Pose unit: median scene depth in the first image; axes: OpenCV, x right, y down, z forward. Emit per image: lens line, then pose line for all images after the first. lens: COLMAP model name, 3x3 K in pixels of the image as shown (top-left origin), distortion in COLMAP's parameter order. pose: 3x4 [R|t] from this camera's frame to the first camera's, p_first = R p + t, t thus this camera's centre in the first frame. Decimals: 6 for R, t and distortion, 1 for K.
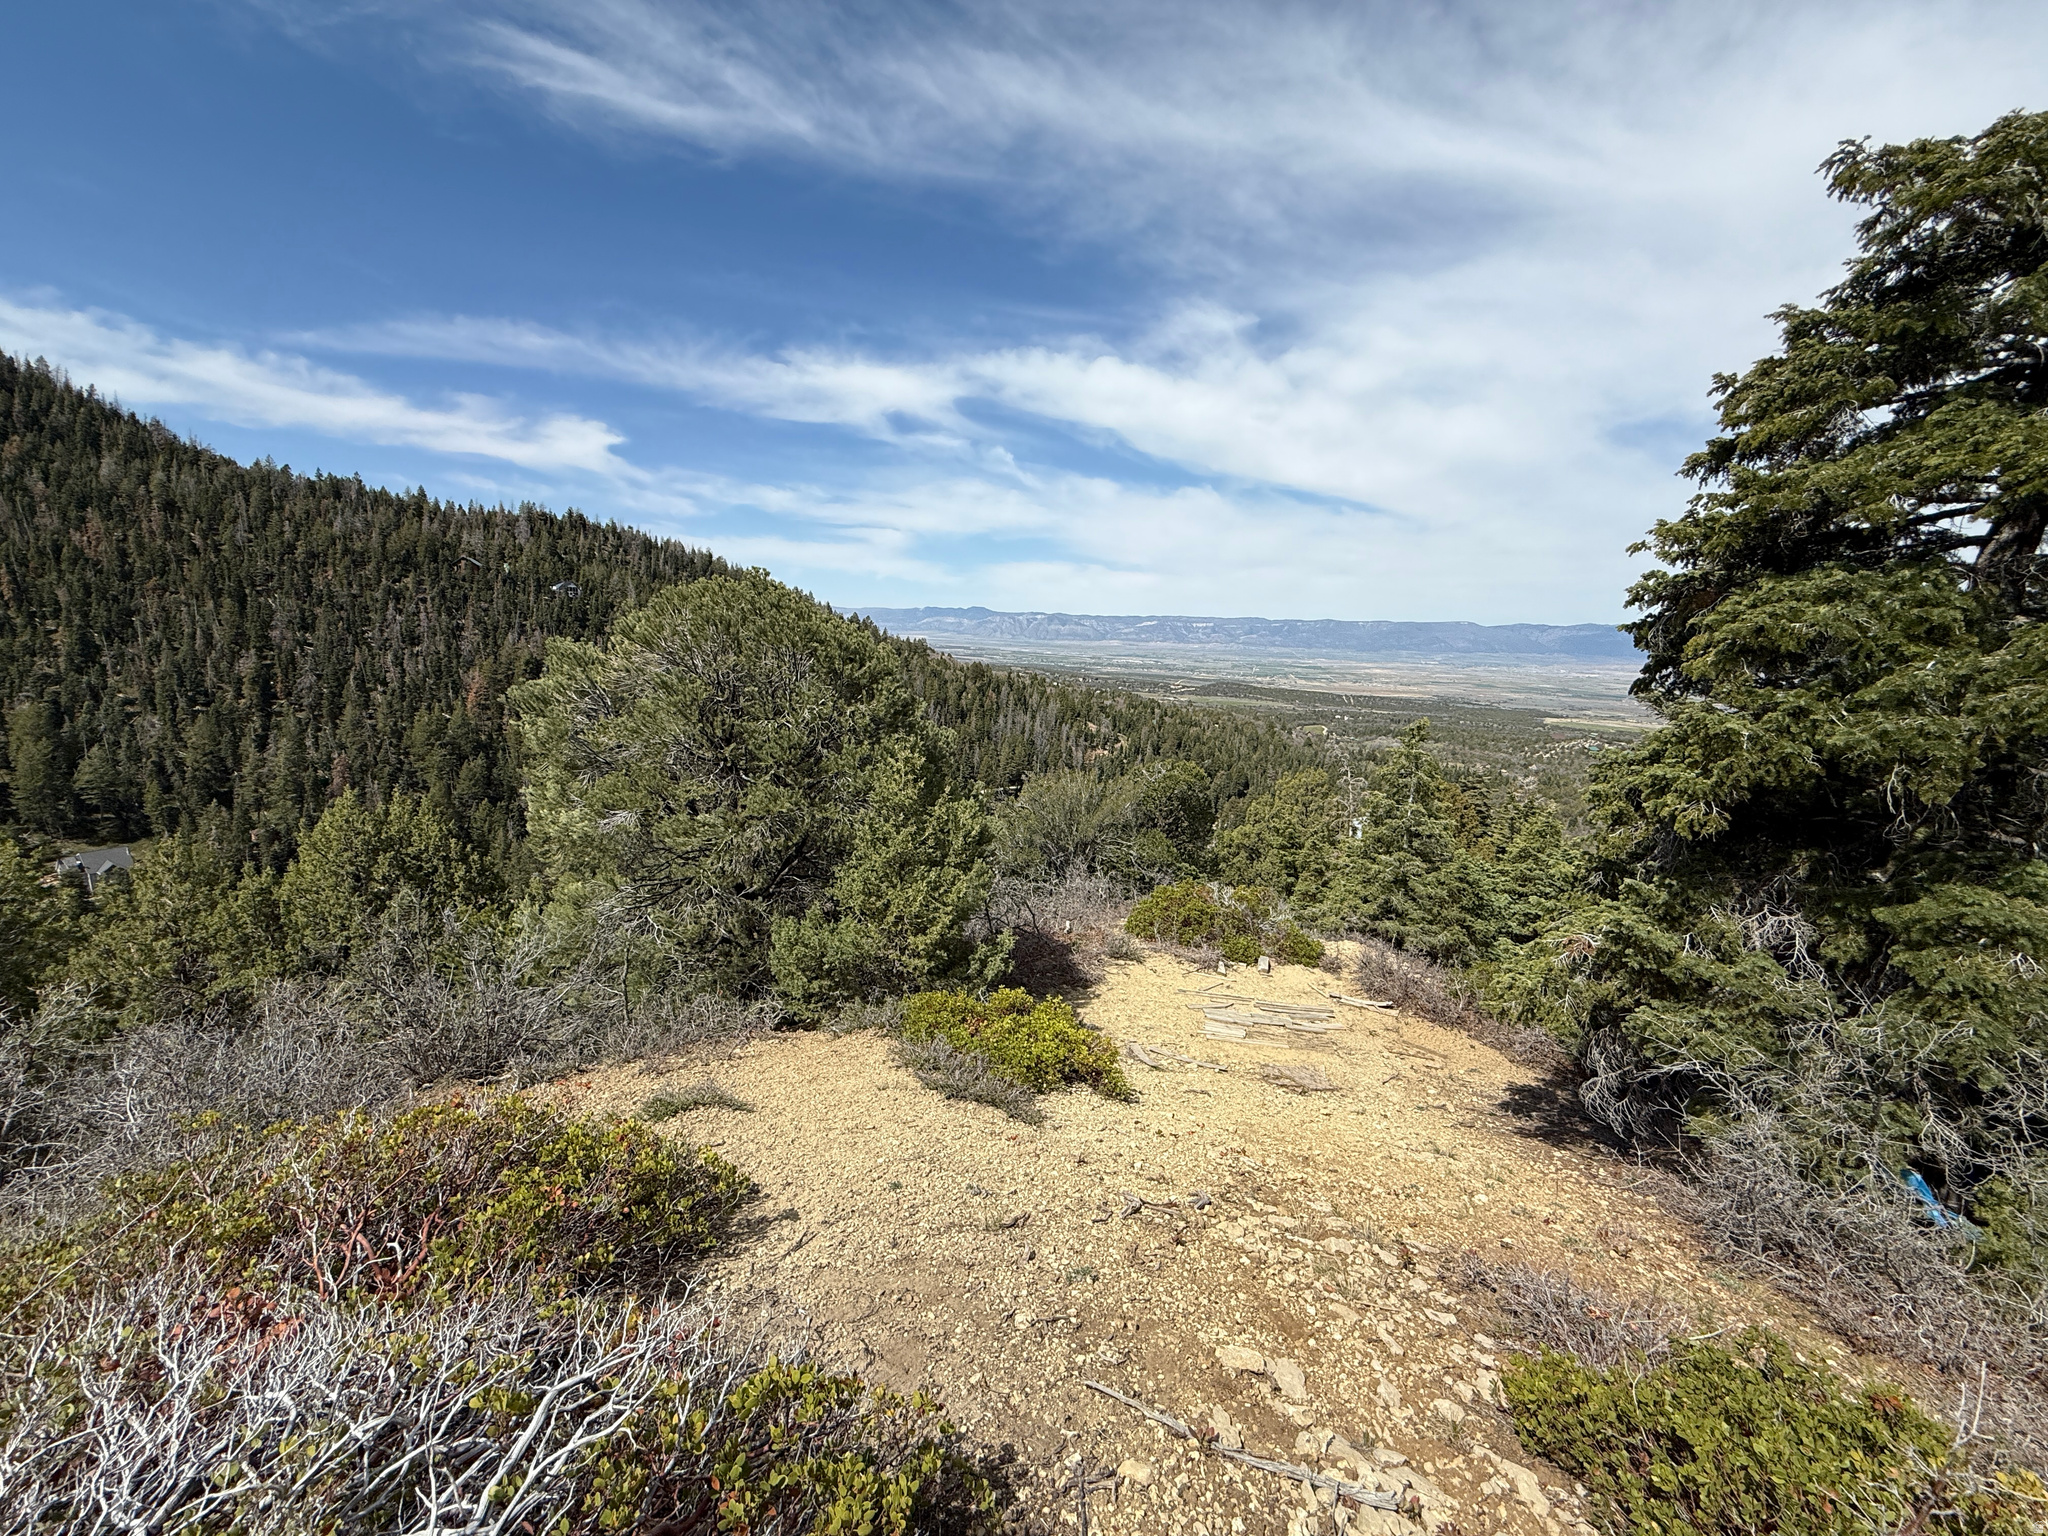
lens RADIAL K [[811.0, 0, 1022.6], [0, 811.0, 763.6], [0, 0, 1]] dist [0.000202, -0.001258]
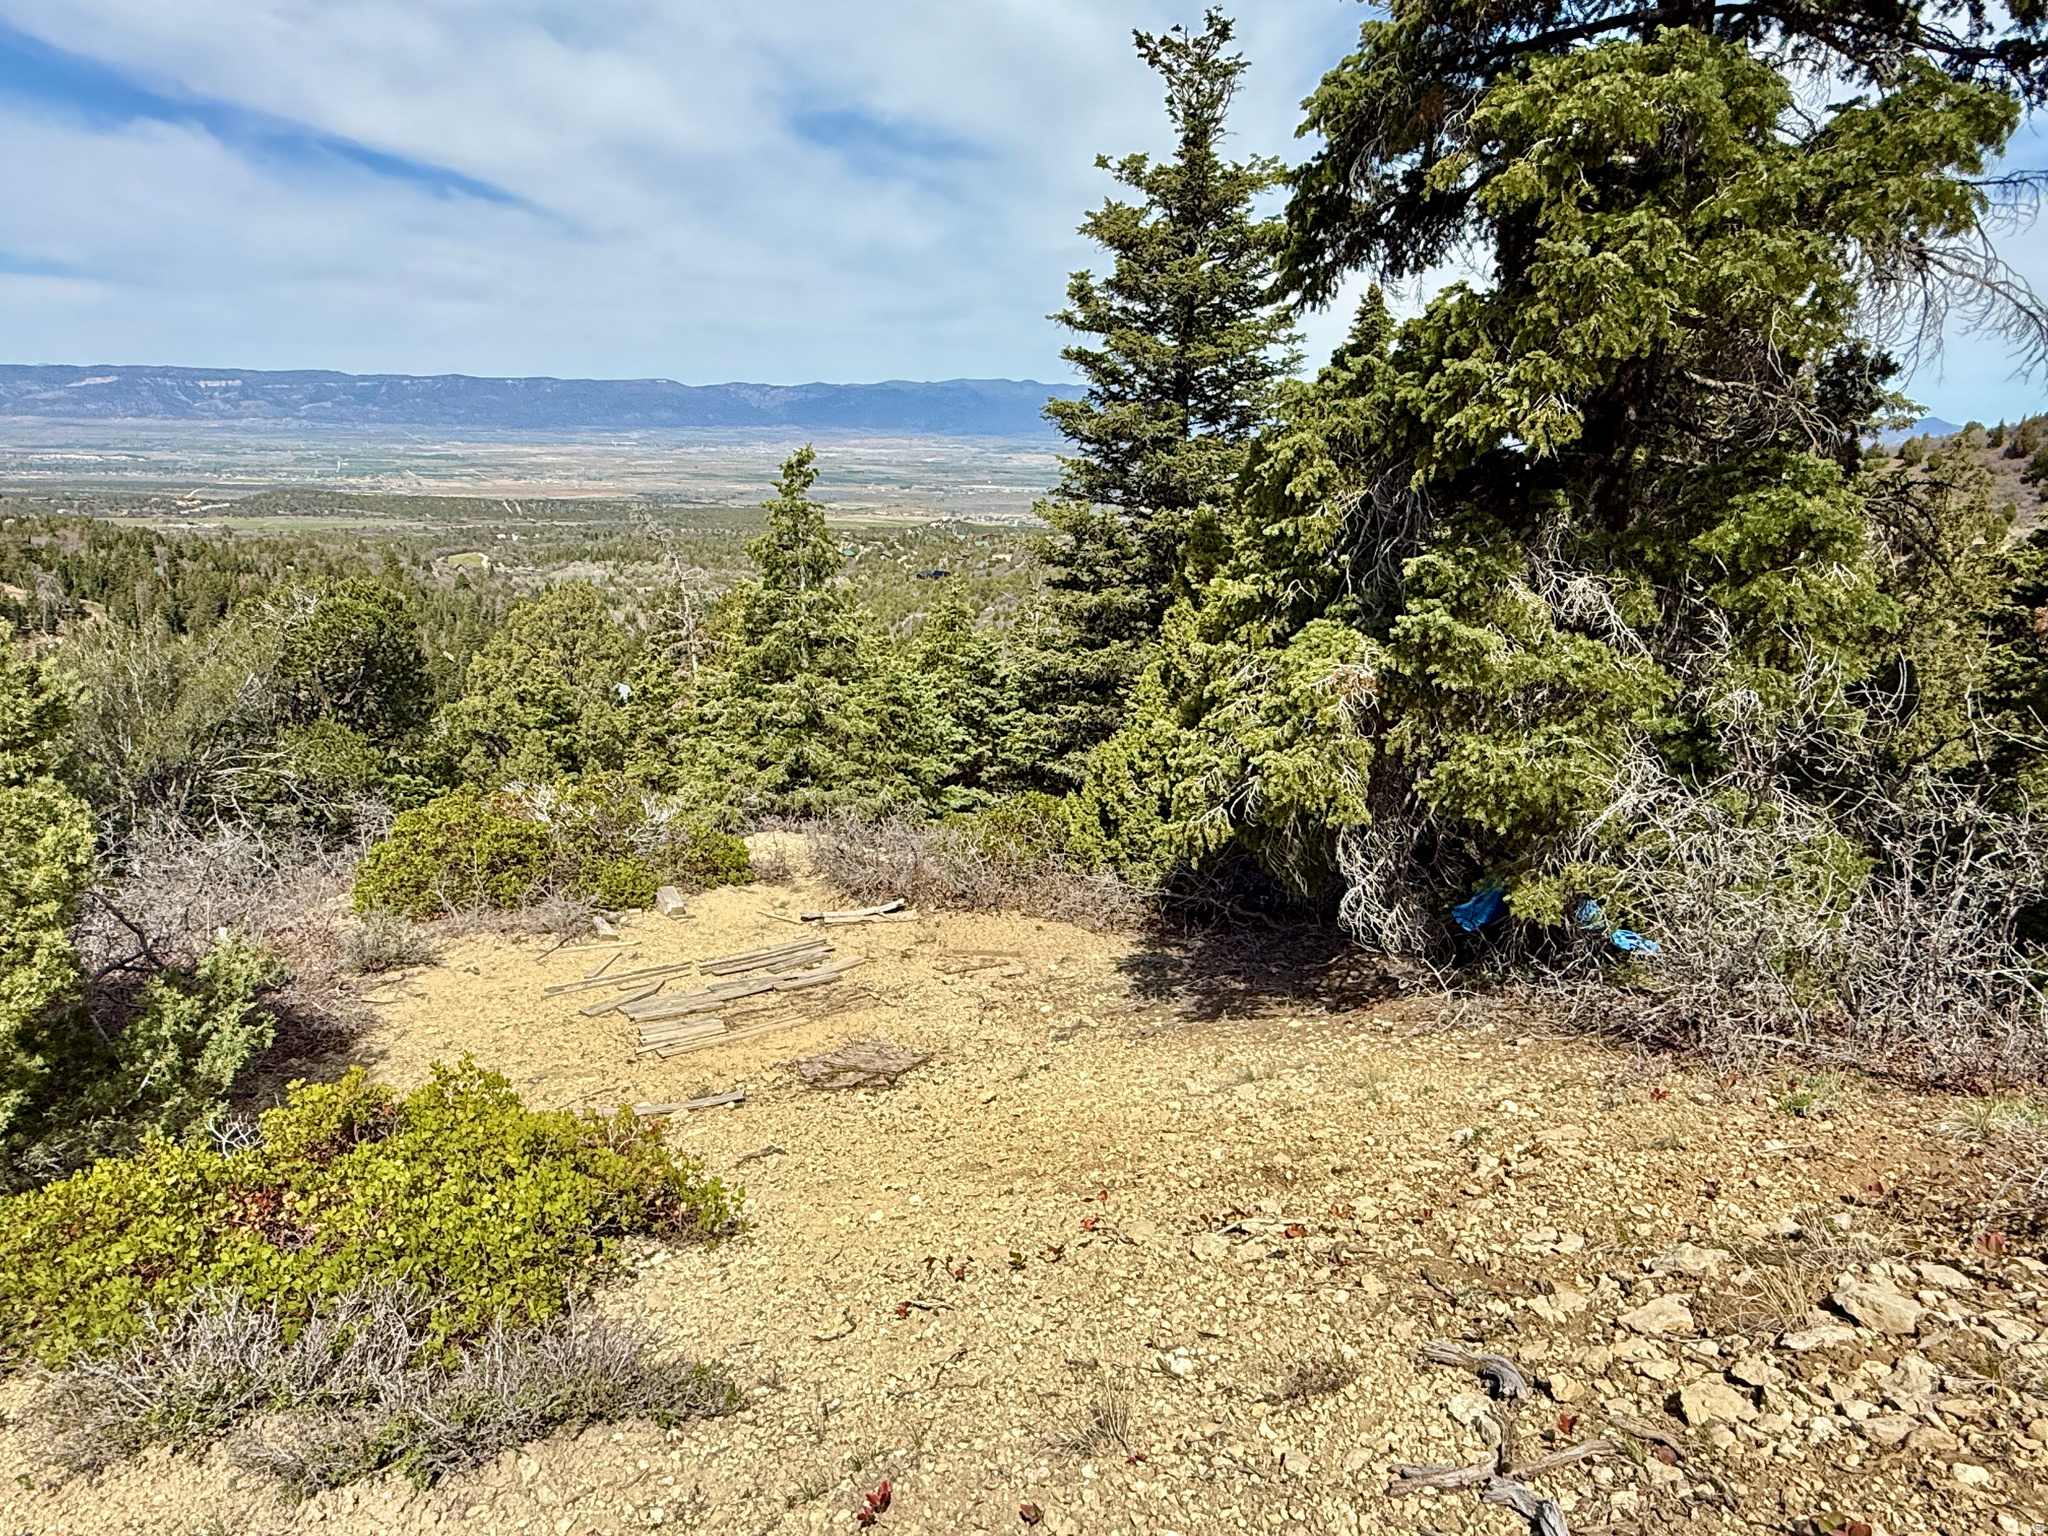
lens RADIAL K [[1271.3, 0, 990.4], [0, 1271.3, 782.6], [0, 0, 1]] dist [-0.006625, 0.002893]
pose [[0.728285, -0.196334, 0.656547, -0.069998], [0.113928, 0.979435, 0.166514, 0.047260], [-0.675738, -0.046471, 0.735675, 0.207468]]
